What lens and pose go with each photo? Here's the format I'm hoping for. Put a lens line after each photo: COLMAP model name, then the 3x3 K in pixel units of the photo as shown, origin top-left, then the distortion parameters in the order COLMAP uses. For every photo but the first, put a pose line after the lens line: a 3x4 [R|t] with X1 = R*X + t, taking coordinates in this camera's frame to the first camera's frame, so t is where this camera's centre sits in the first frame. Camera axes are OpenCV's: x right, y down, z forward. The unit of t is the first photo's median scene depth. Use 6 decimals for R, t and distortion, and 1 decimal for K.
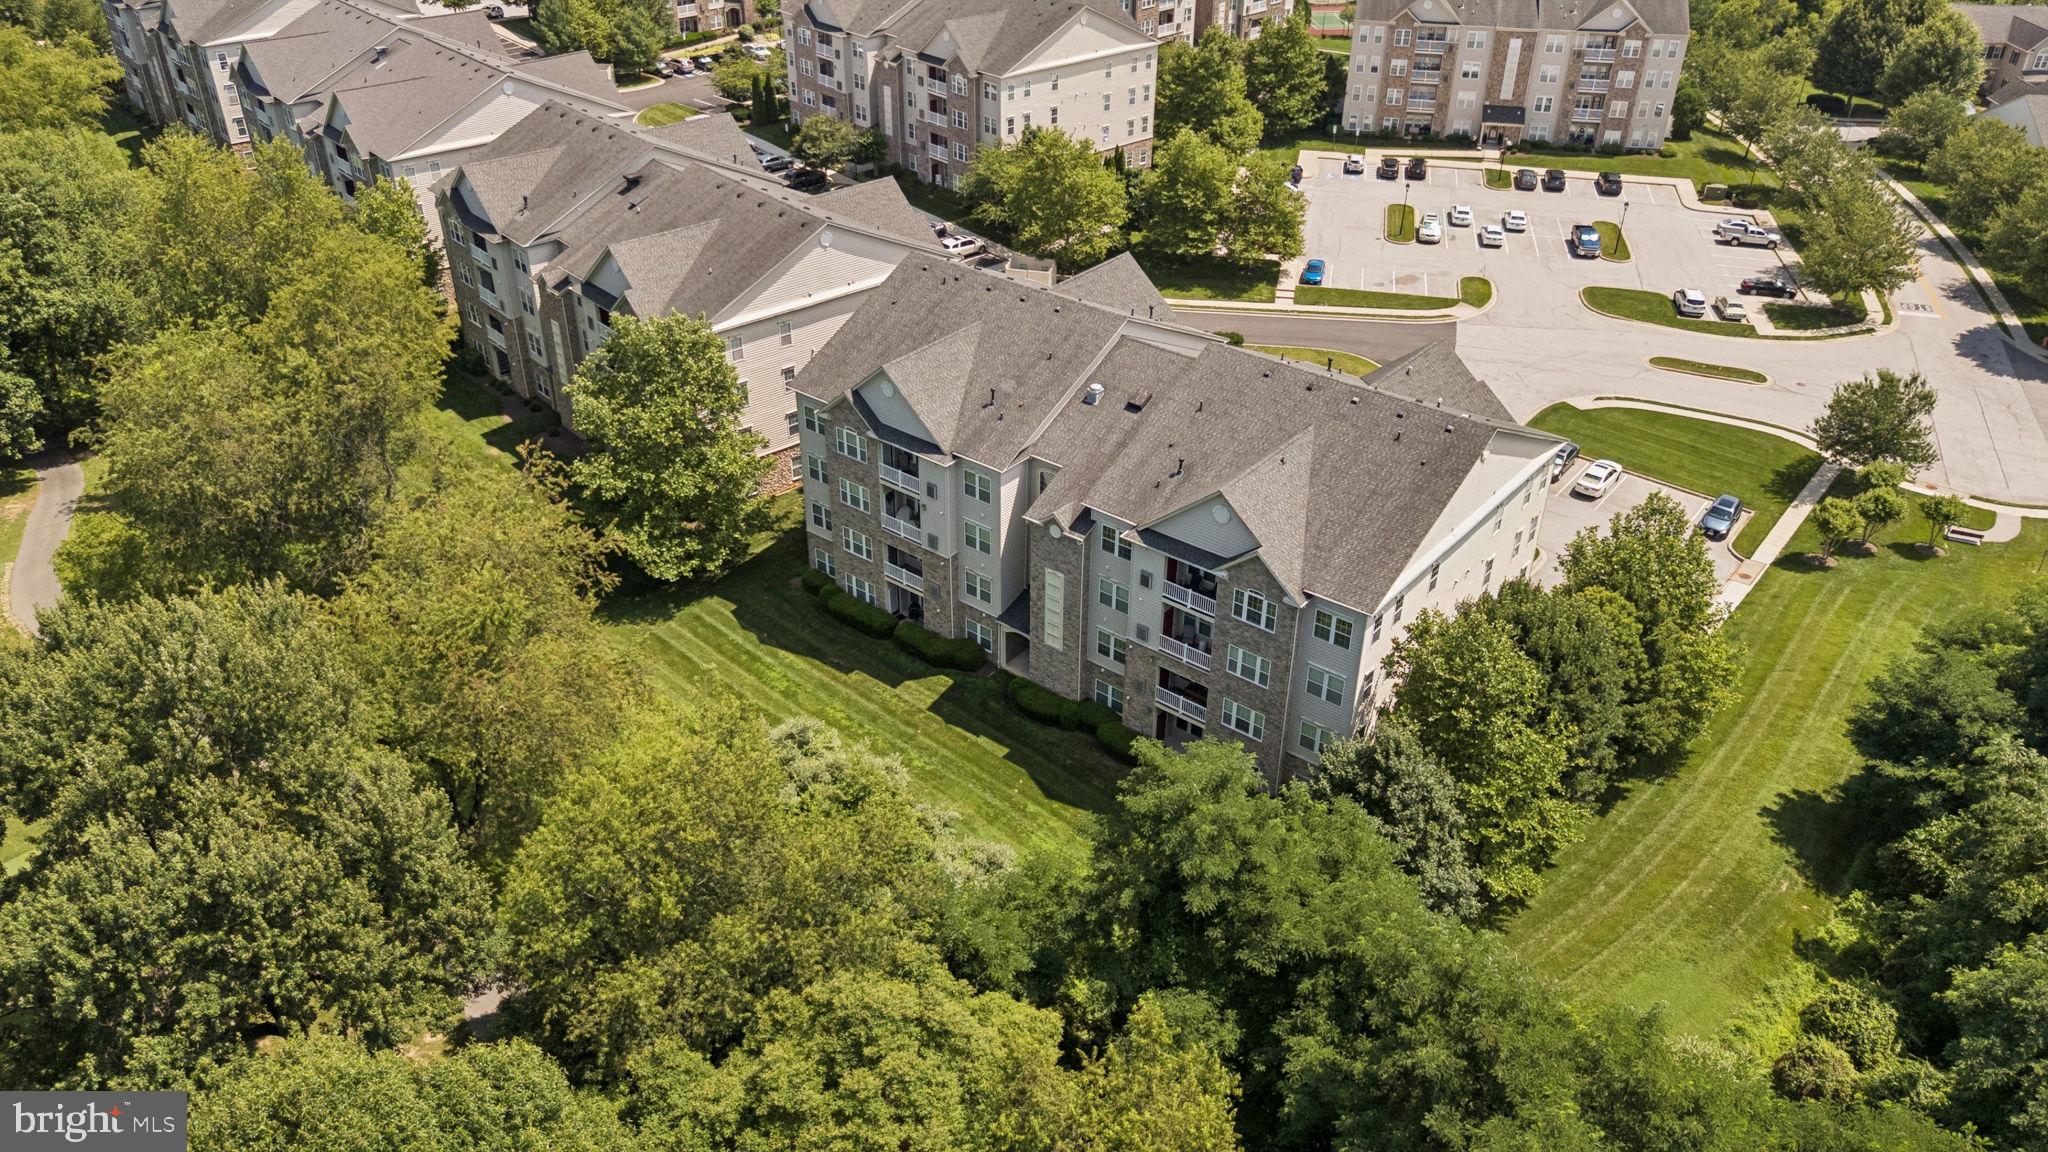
lens RADIAL K [[1563.5, 0, 1009.1], [0, 1563.5, 568.4], [0, 0, 1]] dist [0.046697, -0.048982]
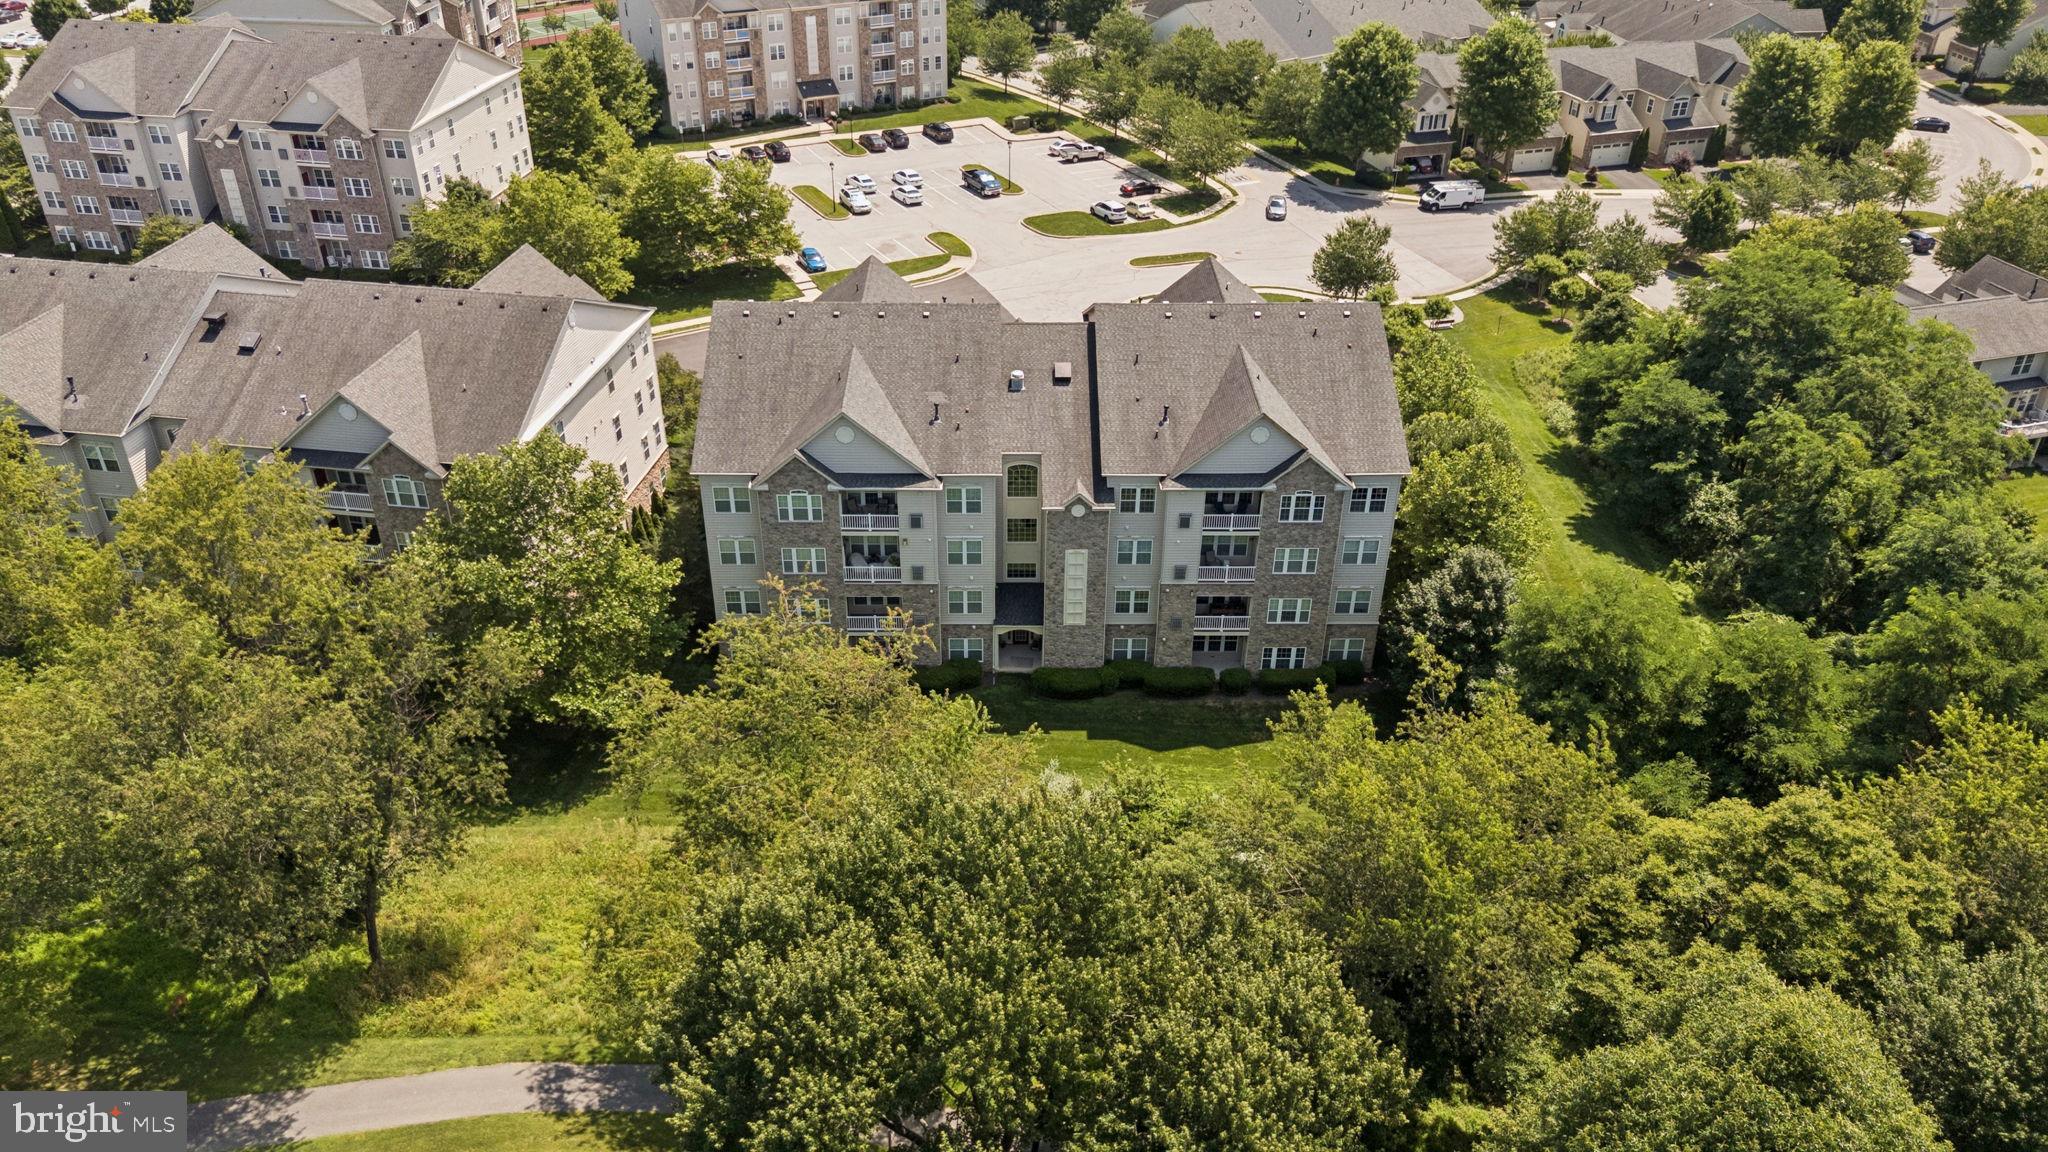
lens RADIAL K [[1563.5, 0, 1037.0], [0, 1563.5, 584.1], [0, 0, 1]] dist [0.046697, -0.048982]
pose [[0.757917, -0.339756, 0.556892, -0.294574], [0.333587, 0.935466, 0.116717, -0.054597], [-0.560609, 0.097310, 0.822343, 0.087914]]
